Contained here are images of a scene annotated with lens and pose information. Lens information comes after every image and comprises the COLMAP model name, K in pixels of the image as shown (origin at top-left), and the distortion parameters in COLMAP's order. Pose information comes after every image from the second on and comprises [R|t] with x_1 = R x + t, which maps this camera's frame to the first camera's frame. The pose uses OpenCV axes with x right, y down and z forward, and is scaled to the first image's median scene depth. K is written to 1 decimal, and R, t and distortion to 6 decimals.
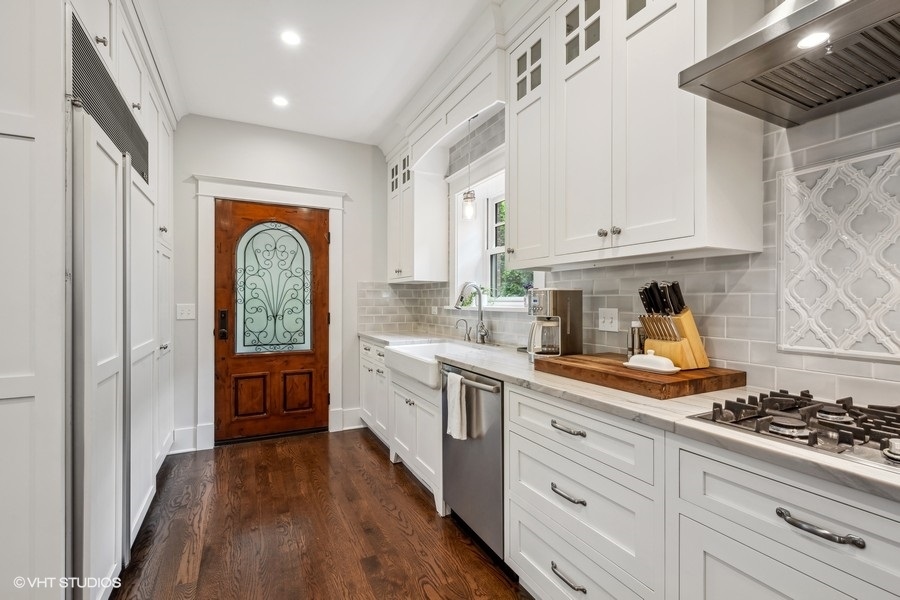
lens RADIAL K [[408.9, 0, 449.9], [0, 408.9, 301.9], [0, 0, 1]] dist [0.001956, 0.000082]
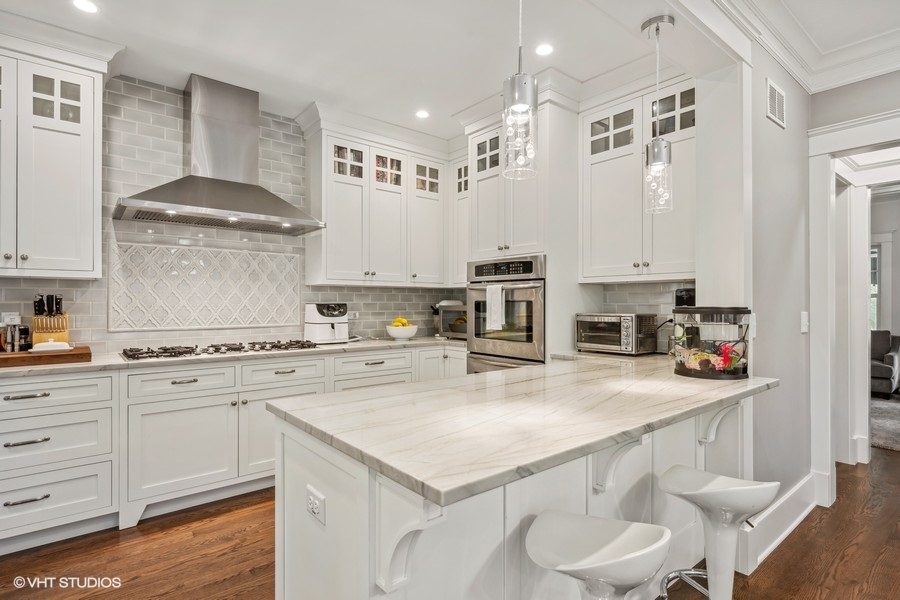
lens RADIAL K [[454.8, 0, 449.4], [0, 454.8, 304.5], [0, 0, 1]] dist [-0.002408, -0.000689]
pose [[-0.211115, -0.004613, 0.977450, -1.637763], [0.003792, 0.999977, 0.005538, -0.016959], [-0.977454, 0.004876, -0.211093, -0.117986]]
